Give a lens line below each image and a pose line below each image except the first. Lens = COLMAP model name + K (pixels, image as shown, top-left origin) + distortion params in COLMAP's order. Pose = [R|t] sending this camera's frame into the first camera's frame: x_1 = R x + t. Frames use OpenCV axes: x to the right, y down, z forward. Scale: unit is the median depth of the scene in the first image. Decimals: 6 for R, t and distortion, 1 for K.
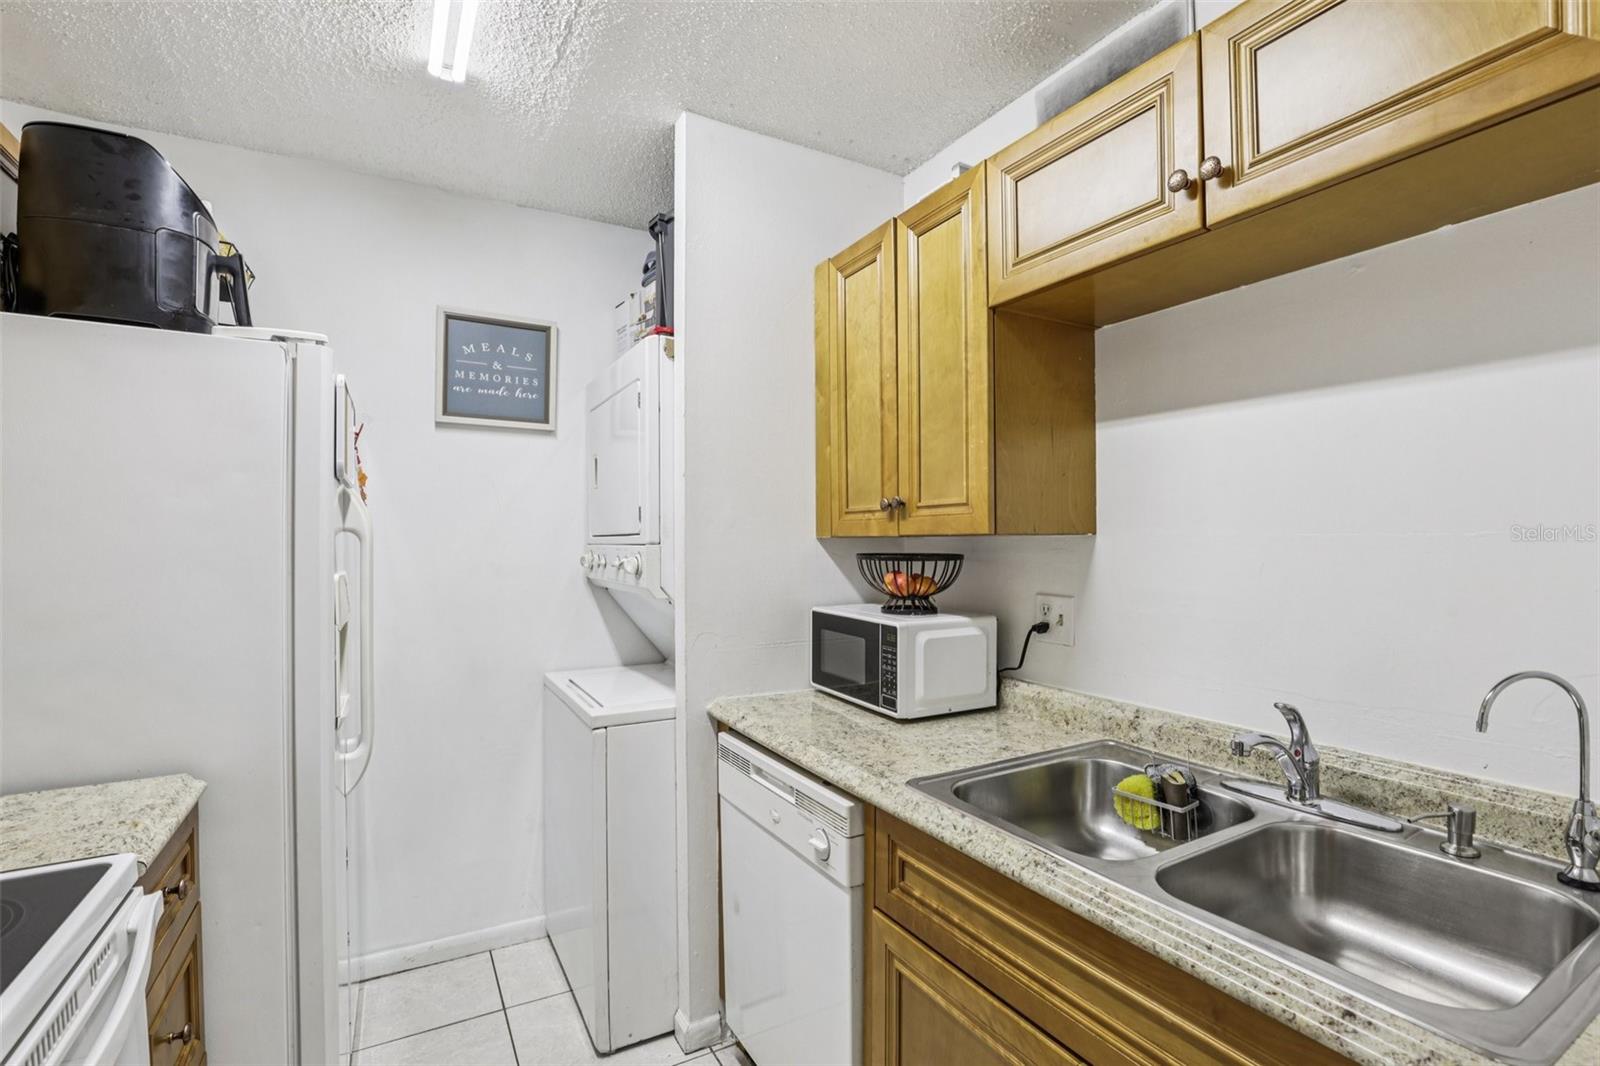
lens RADIAL K [[753.6, 0, 811.1], [0, 753.6, 550.0], [0, 0, 1]] dist [-0.034006, 0.004590]
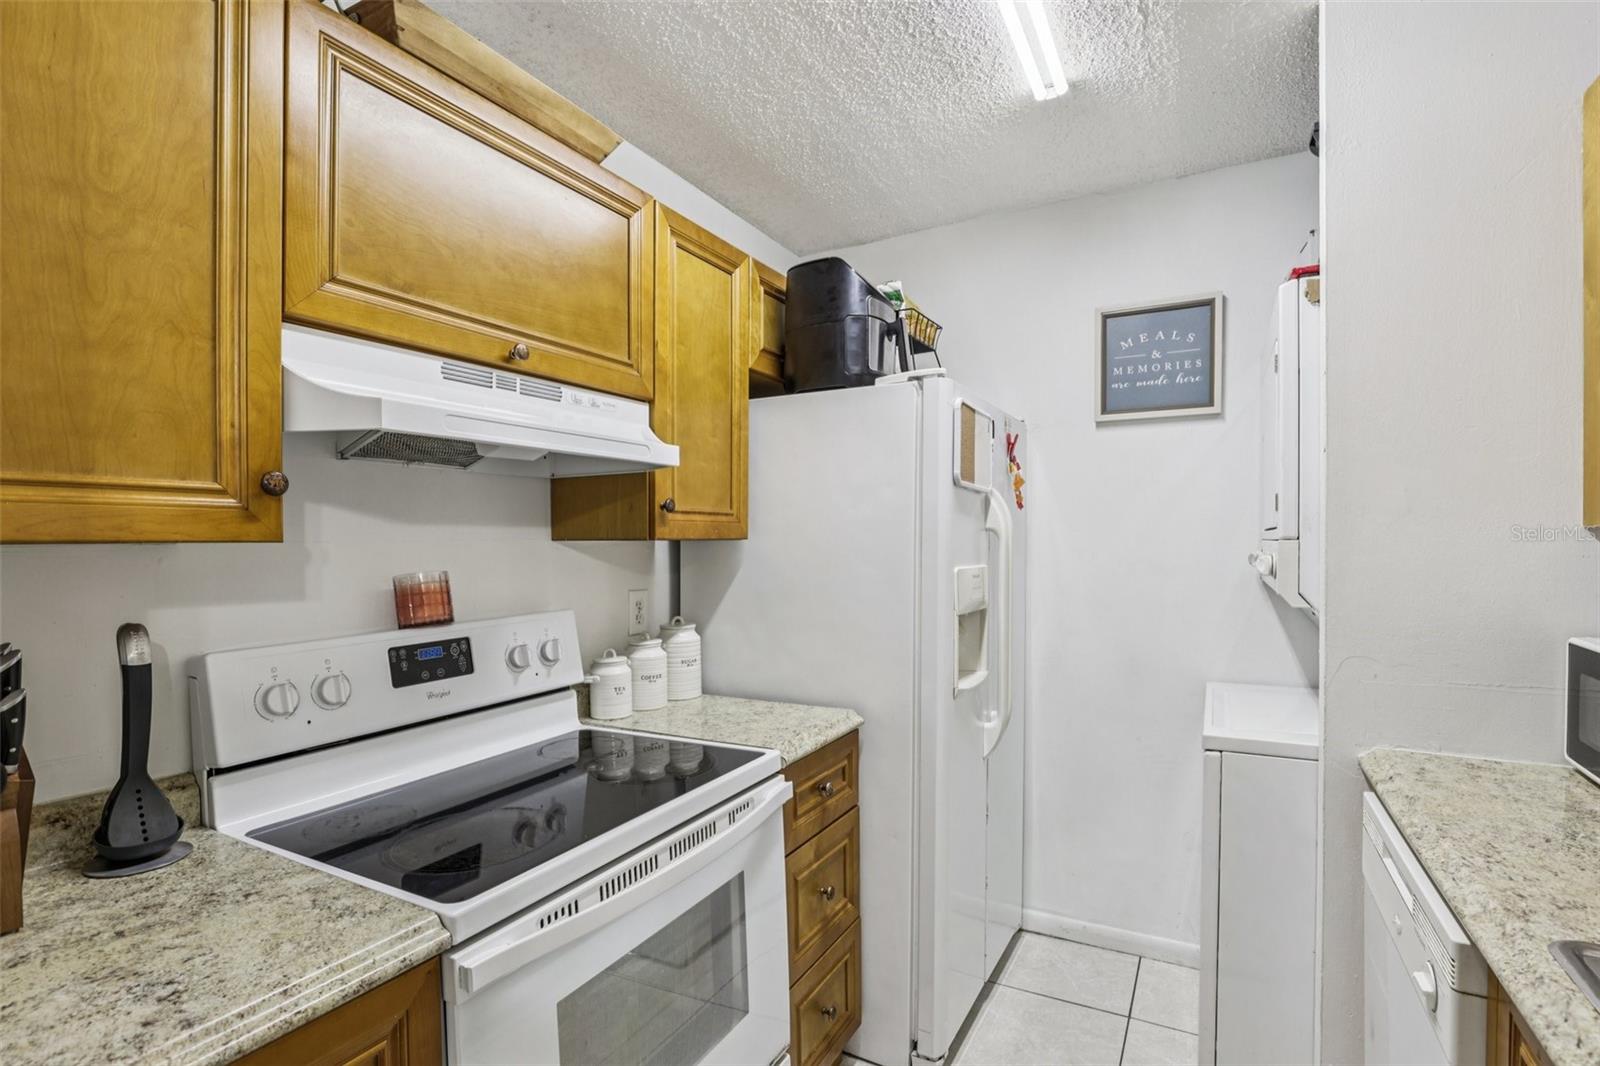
lens RADIAL K [[753.6, 0, 778.6], [0, 753.6, 550.5], [0, 0, 1]] dist [-0.034006, 0.004590]
pose [[0.498401, 0.004257, -0.866936, 0.207192], [0.001736, 0.999981, 0.005908, -0.001330], [0.866945, -0.004449, 0.498384, 0.123759]]
